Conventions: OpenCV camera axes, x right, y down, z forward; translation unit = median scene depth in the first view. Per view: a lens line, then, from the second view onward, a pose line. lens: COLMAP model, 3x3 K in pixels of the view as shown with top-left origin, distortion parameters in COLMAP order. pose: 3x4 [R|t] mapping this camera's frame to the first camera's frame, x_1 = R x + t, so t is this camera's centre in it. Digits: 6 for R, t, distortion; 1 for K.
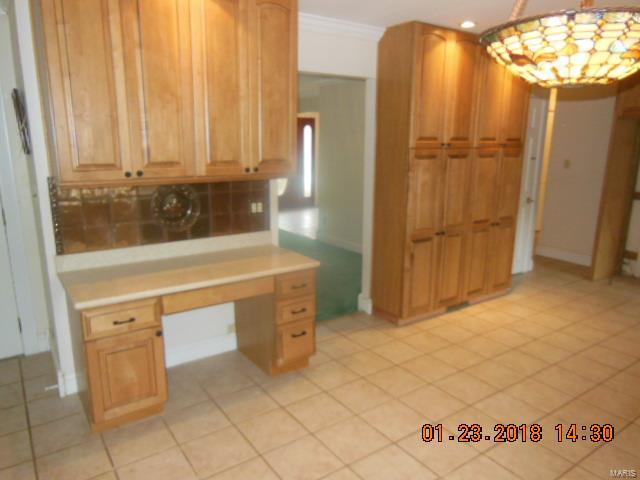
lens RADIAL K [[468.8, 0, 320.0], [0, 468.8, 240.9], [0, 0, 1]] dist [0.008784, 0.014323]
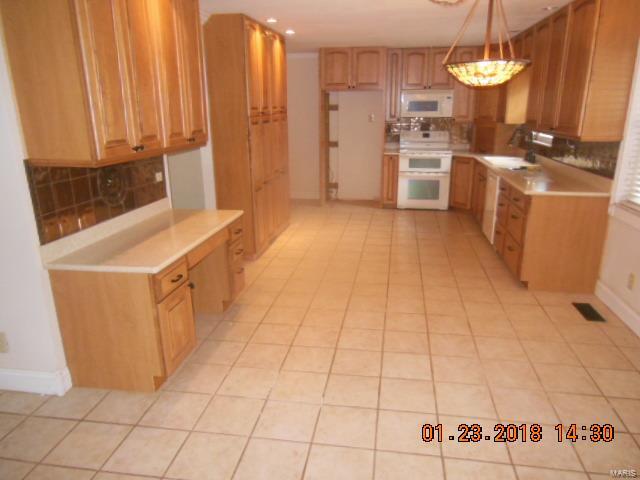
lens RADIAL K [[468.8, 0, 320.5], [0, 468.8, 238.6], [0, 0, 1]] dist [0.008784, 0.014323]
pose [[0.697929, -0.210102, 0.684655, -0.652098], [0.167351, 0.977377, 0.129335, -0.008281], [-0.696339, 0.024311, 0.717301, -0.033539]]
